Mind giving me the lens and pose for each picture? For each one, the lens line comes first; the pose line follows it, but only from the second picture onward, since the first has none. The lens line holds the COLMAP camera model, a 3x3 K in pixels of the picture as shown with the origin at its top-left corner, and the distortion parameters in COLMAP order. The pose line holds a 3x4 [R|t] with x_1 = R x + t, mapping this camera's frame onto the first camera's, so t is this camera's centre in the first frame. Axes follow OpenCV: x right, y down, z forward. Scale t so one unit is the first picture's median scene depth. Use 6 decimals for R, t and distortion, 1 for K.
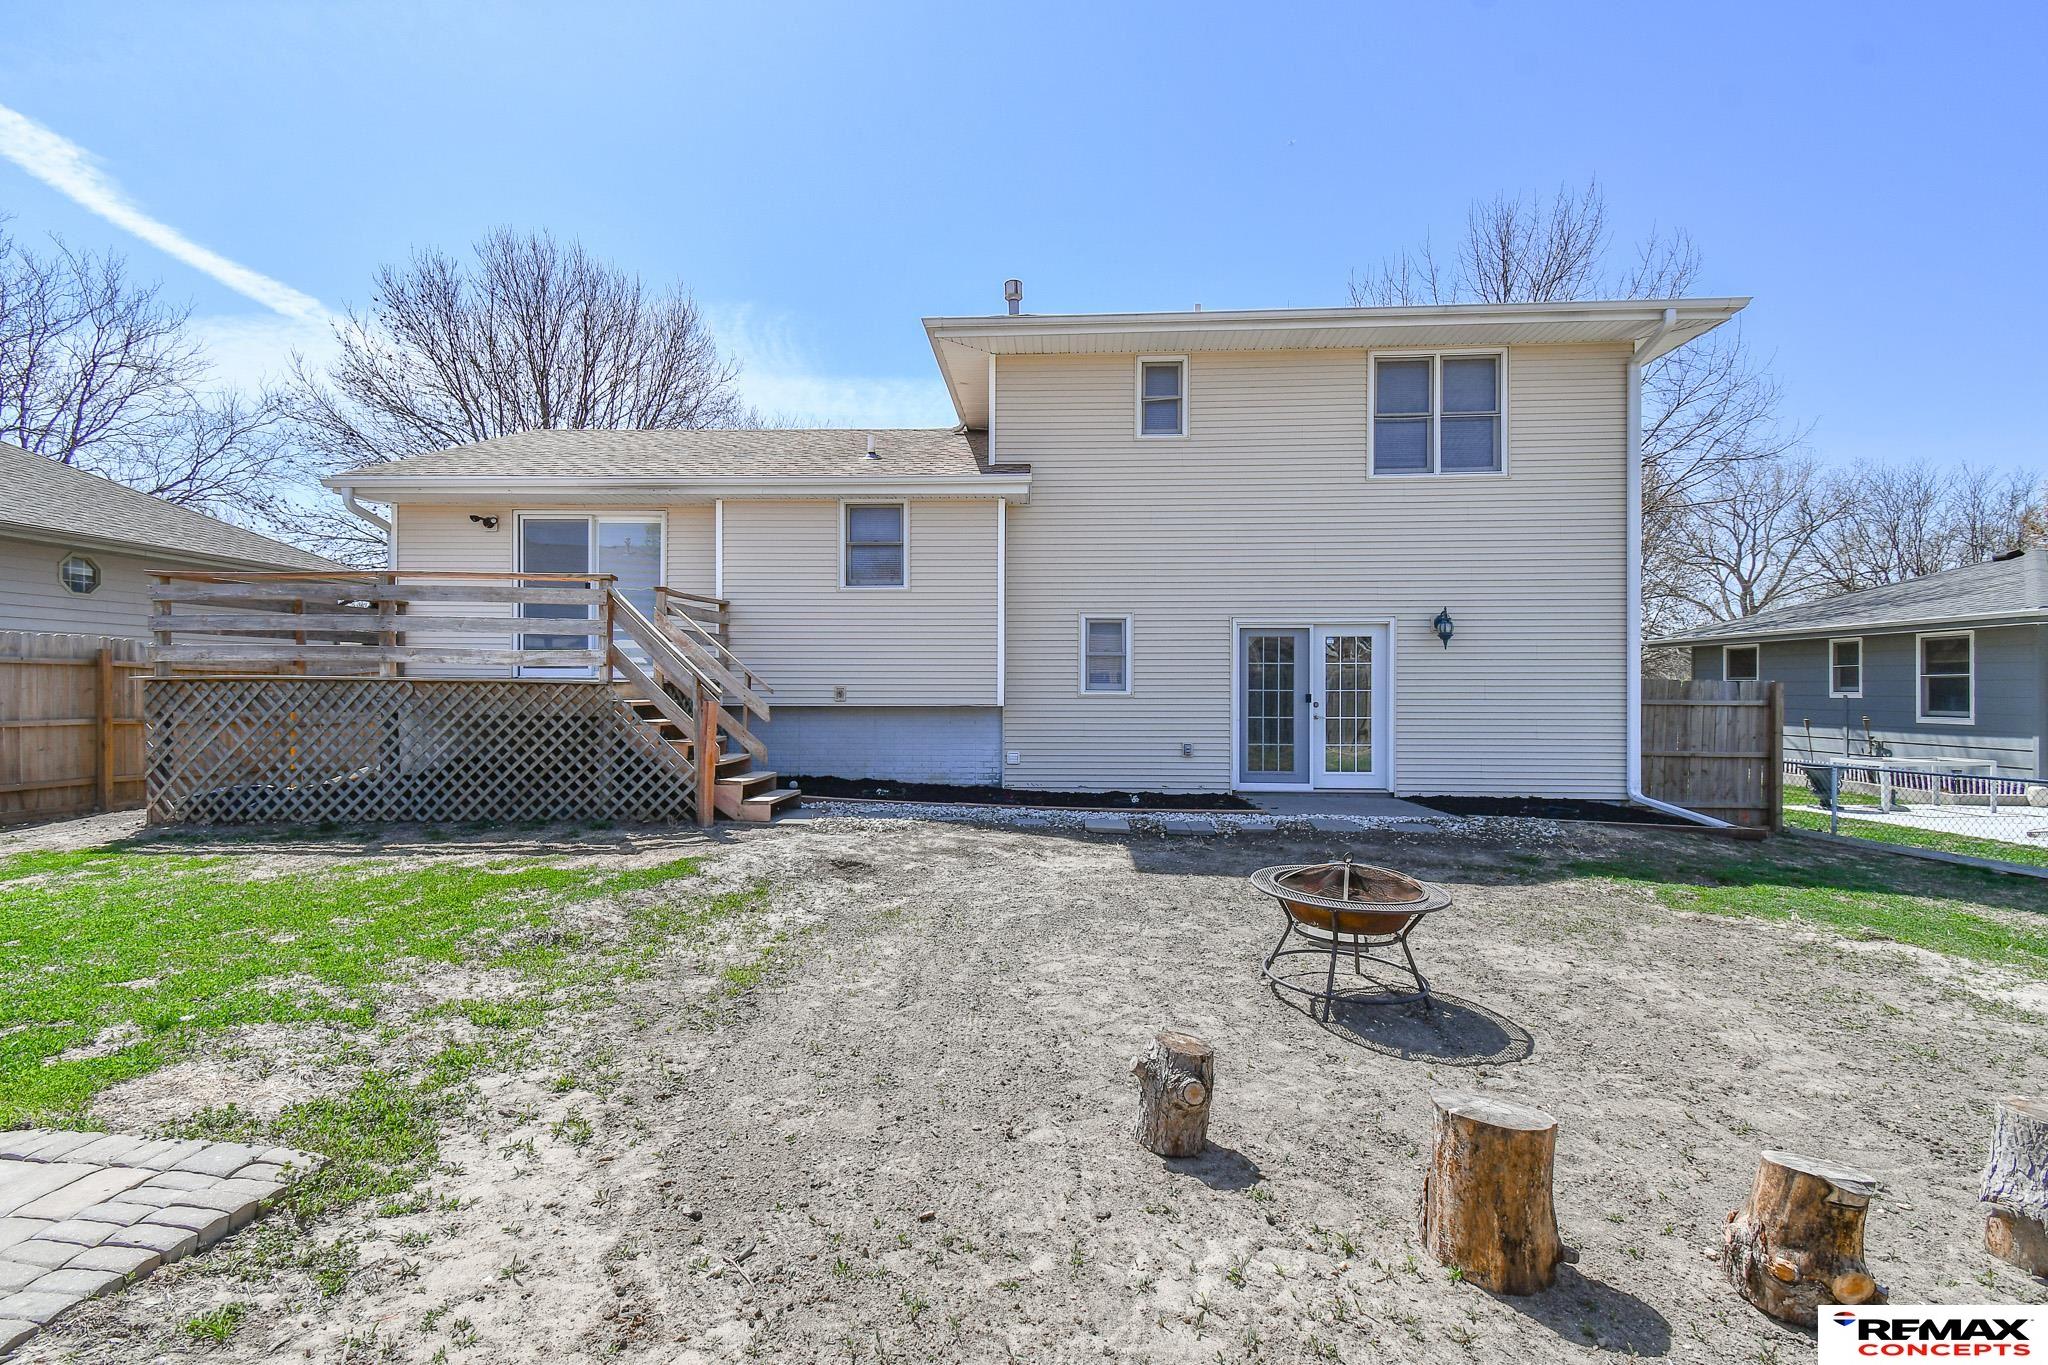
lens RADIAL K [[887.2, 0, 1040.5], [0, 887.2, 677.8], [0, 0, 1]] dist [0.054816, -0.000170]
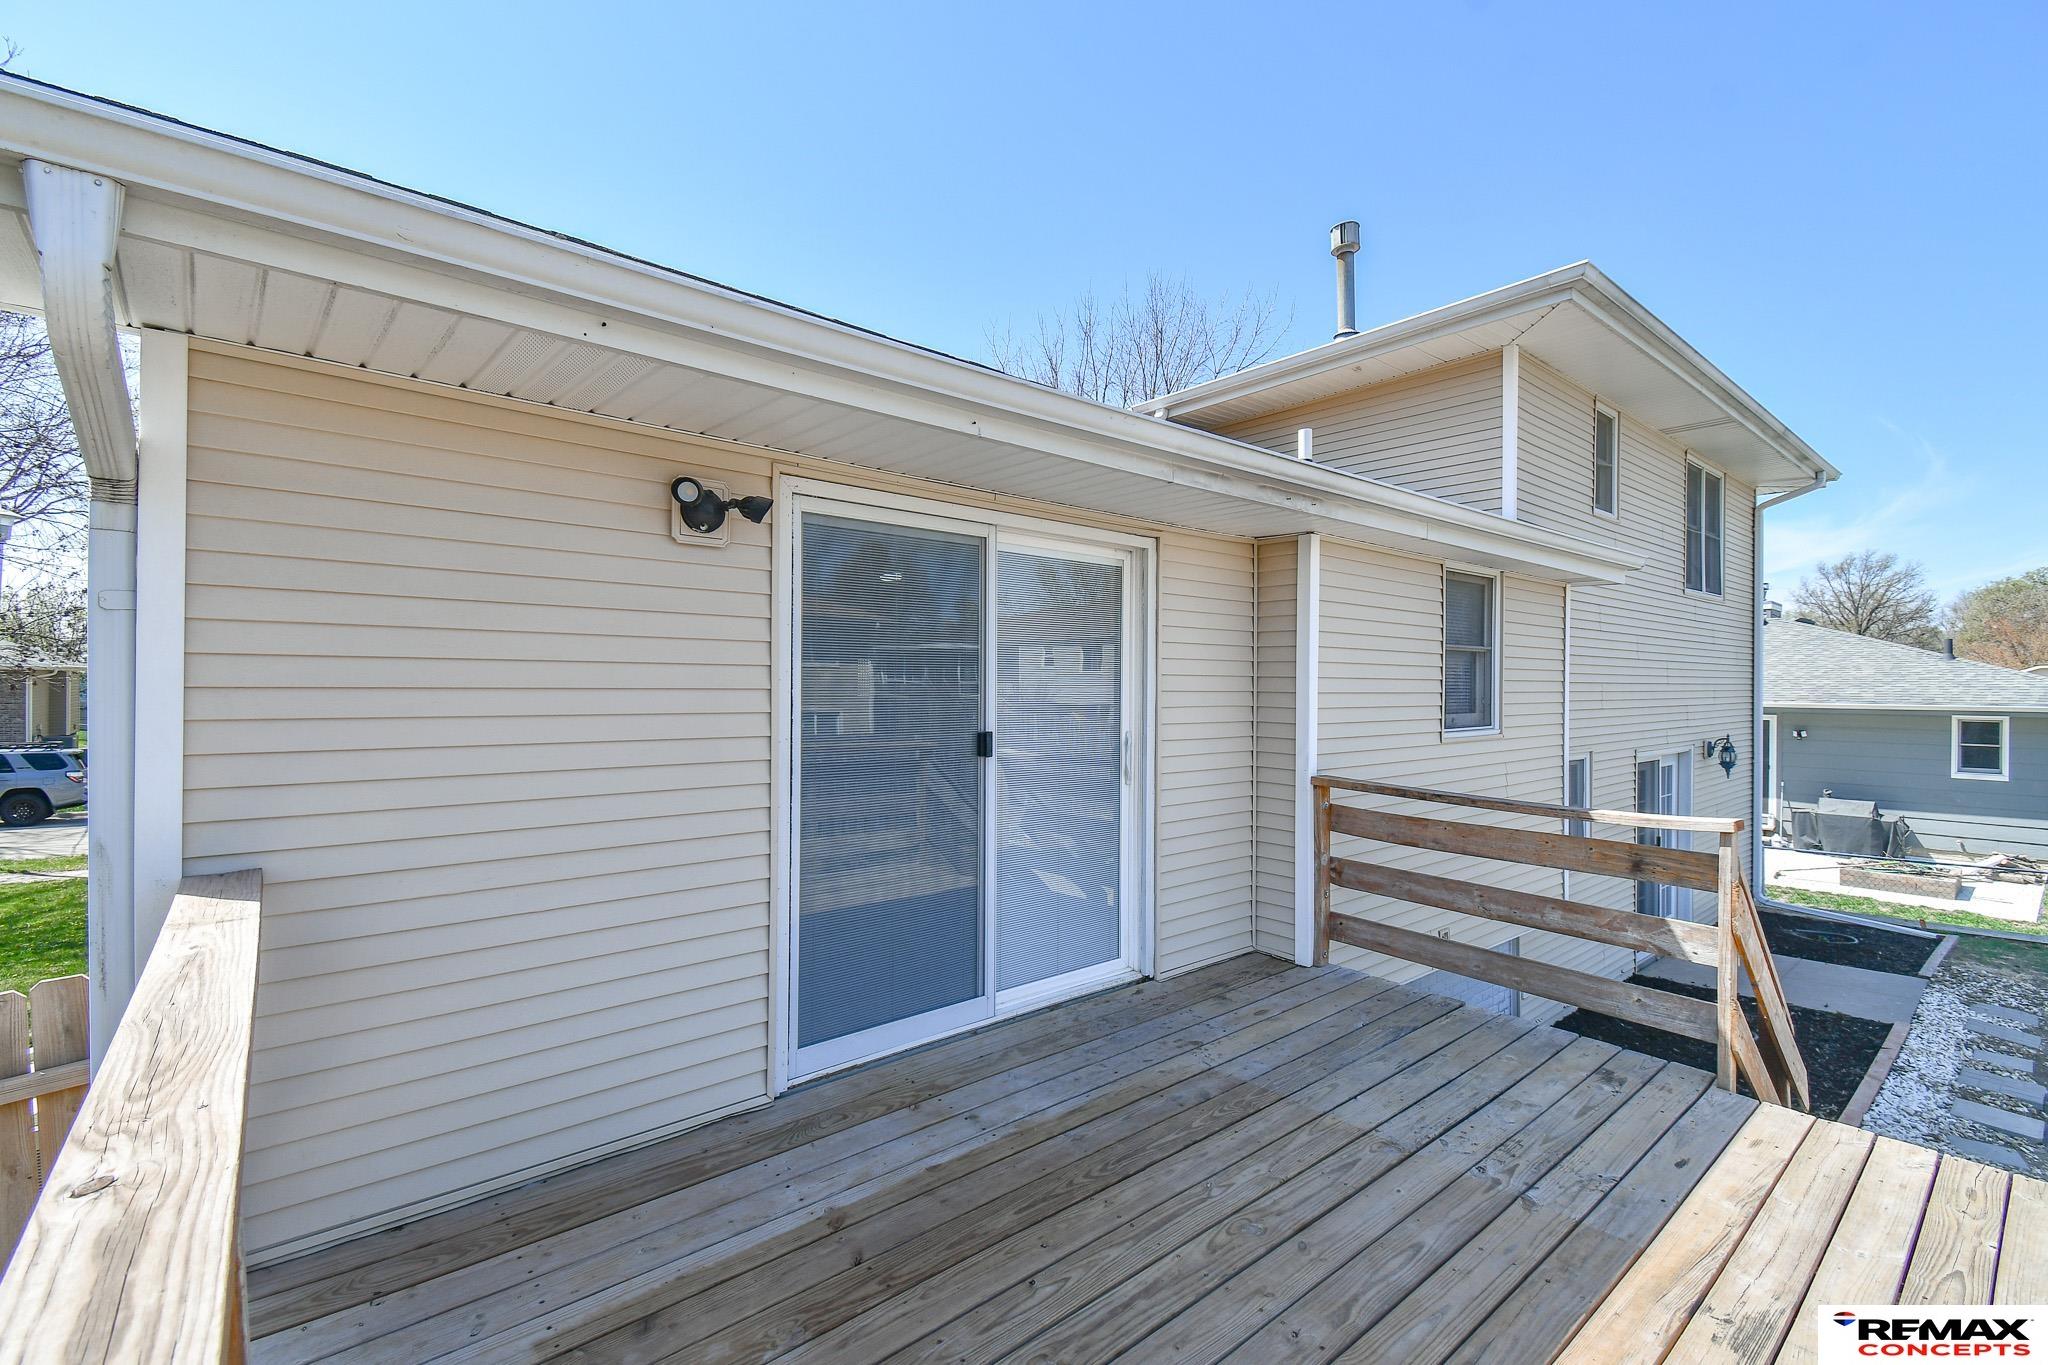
lens RADIAL K [[887.2, 0, 1040.5], [0, 887.2, 677.8], [0, 0, 1]] dist [0.054816, -0.000170]
pose [[0.723644, 0.003112, 0.690166, -0.739492], [-0.007552, 0.999966, 0.003410, -0.133348], [-0.690132, -0.007680, 0.723643, 0.779339]]
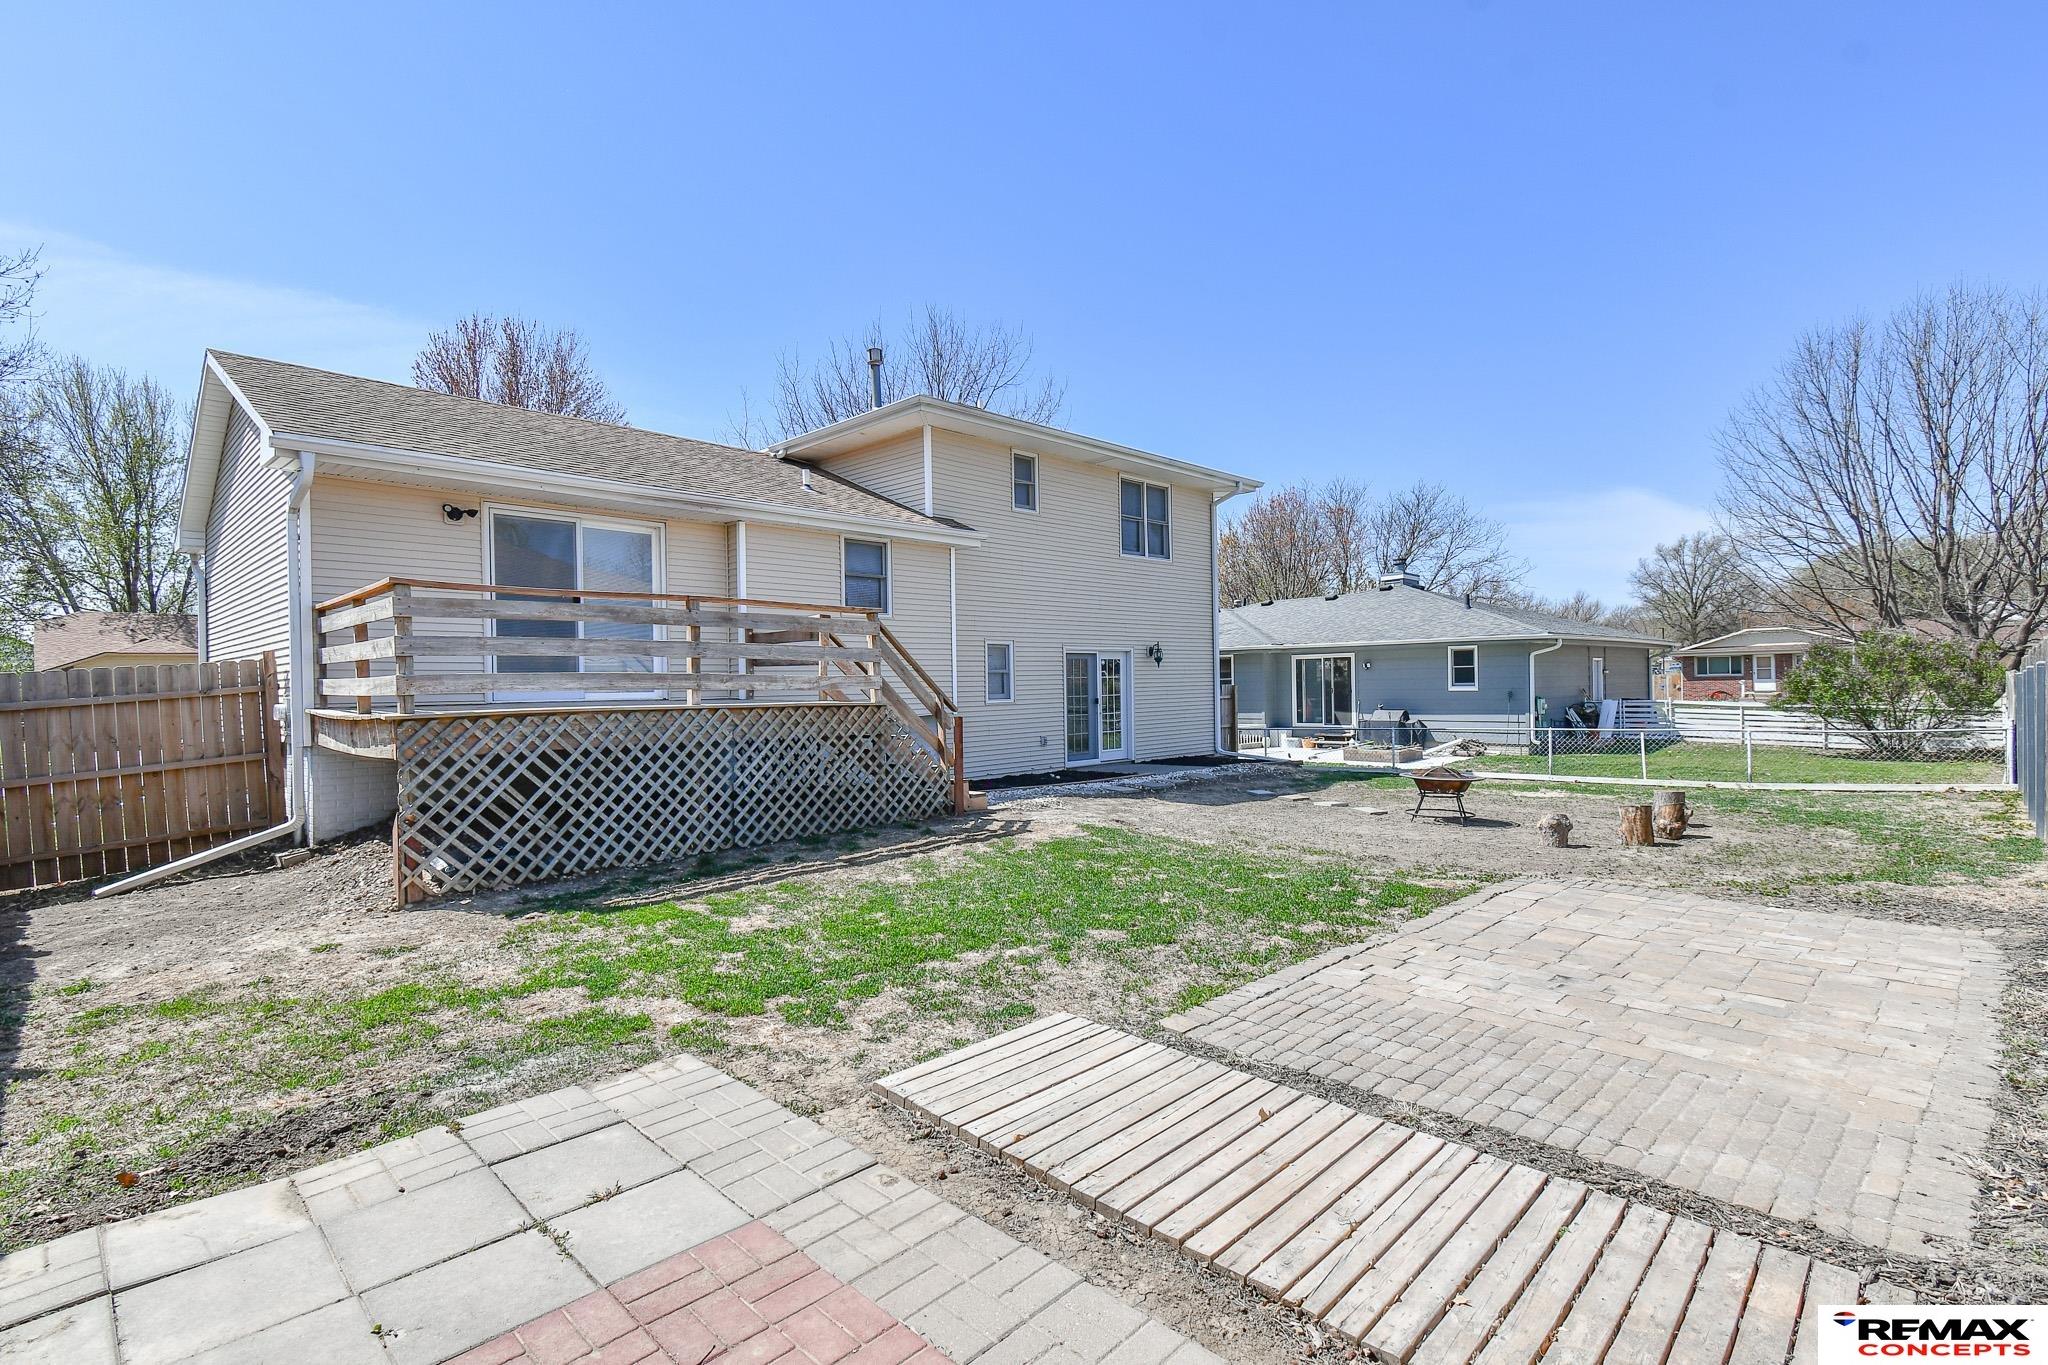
lens RADIAL K [[940.0, 0, 1024.0], [0, 940.0, 682.5], [0, 0, 1]] dist [0.070957, -0.000242]
pose [[0.664139, -0.018276, 0.747386, -0.951336], [0.022188, 0.999743, 0.004730, -0.017277], [-0.747280, 0.013441, 0.664373, 0.054996]]
